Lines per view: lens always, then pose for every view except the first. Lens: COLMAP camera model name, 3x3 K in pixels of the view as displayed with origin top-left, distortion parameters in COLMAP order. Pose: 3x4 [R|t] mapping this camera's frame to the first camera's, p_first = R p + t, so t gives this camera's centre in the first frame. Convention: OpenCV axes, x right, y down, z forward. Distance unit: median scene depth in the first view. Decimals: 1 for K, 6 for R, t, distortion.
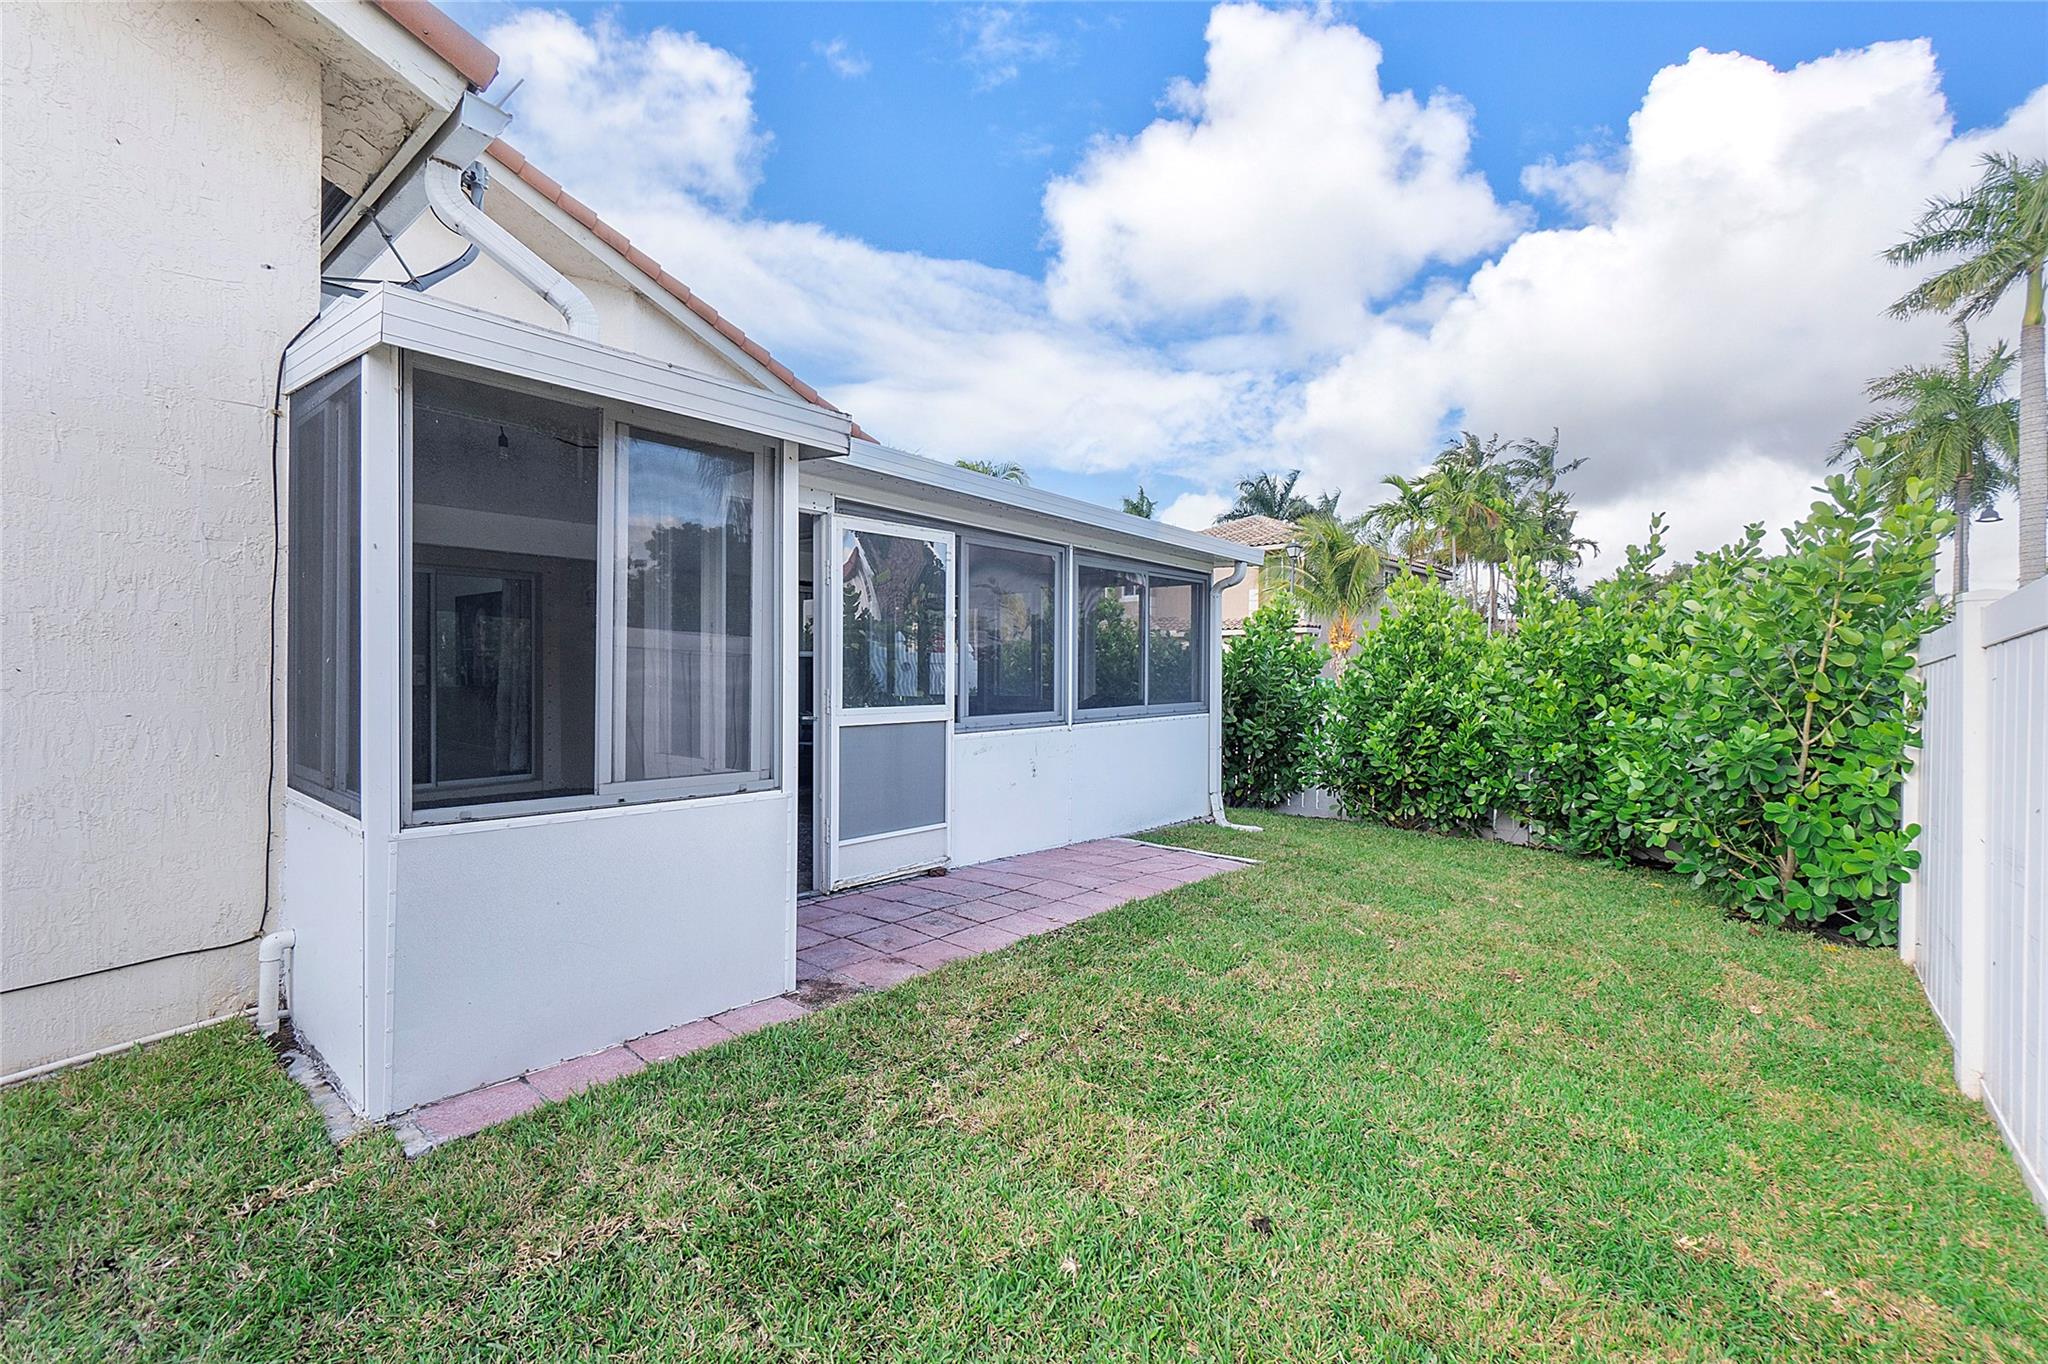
lens RADIAL K [[894.2, 0, 1022.7], [0, 894.2, 684.2], [0, 0, 1]] dist [-0.003068, 0.002429]
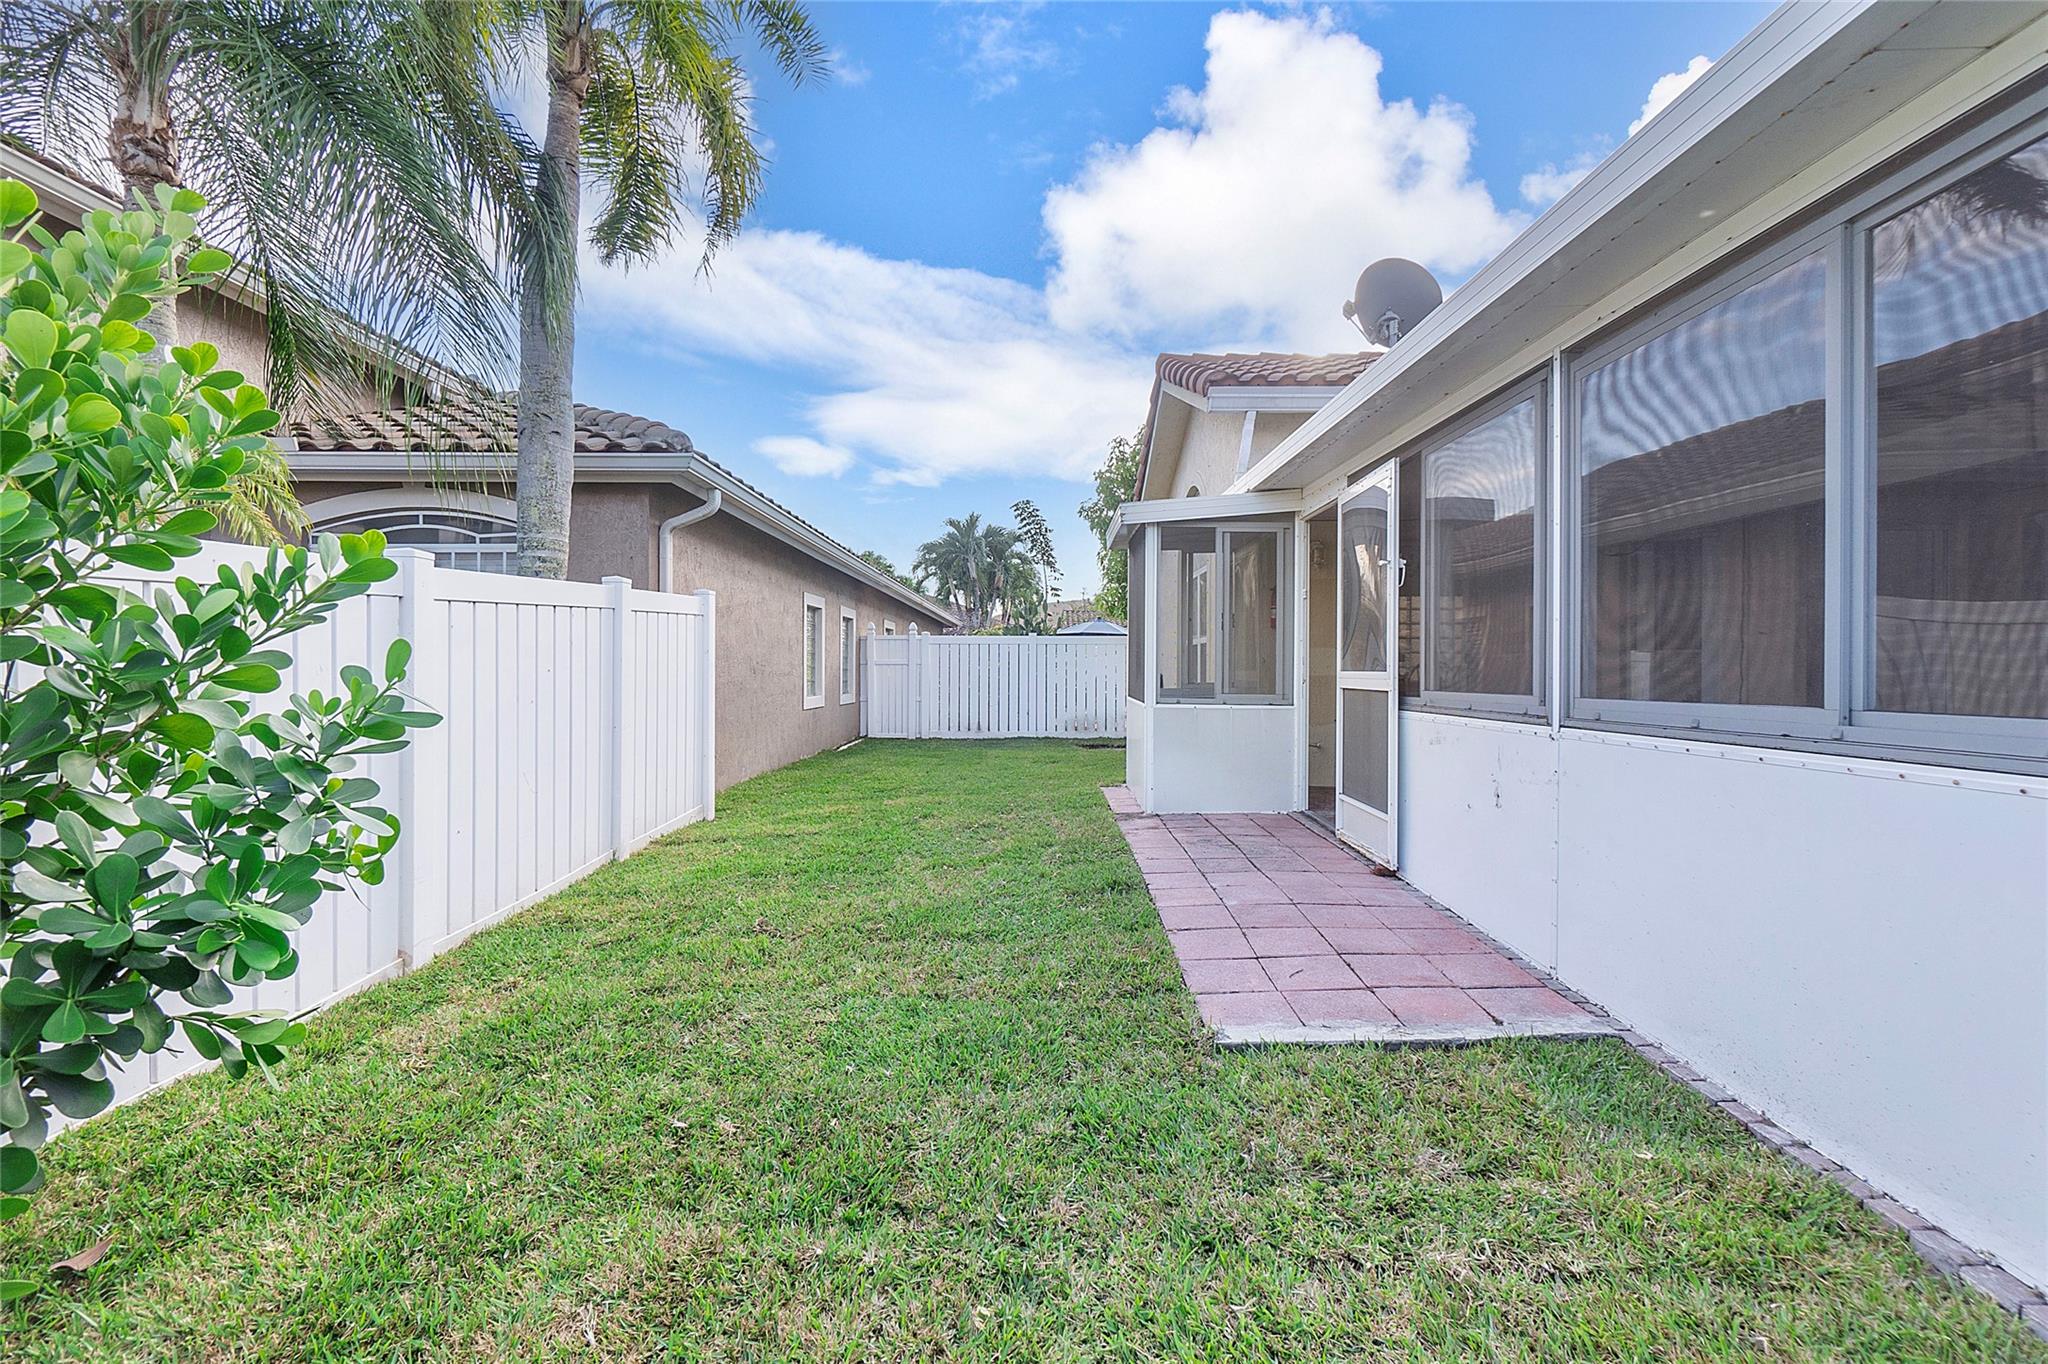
lens RADIAL K [[894.2, 0, 1025.5], [0, 894.2, 666.9], [0, 0, 1]] dist [-0.003068, 0.002429]
pose [[-0.759758, 0.011839, -0.650098, 0.584272], [0.007921, 0.999929, 0.008953, 0.006380], [0.650157, 0.001652, -0.759798, 1.179257]]
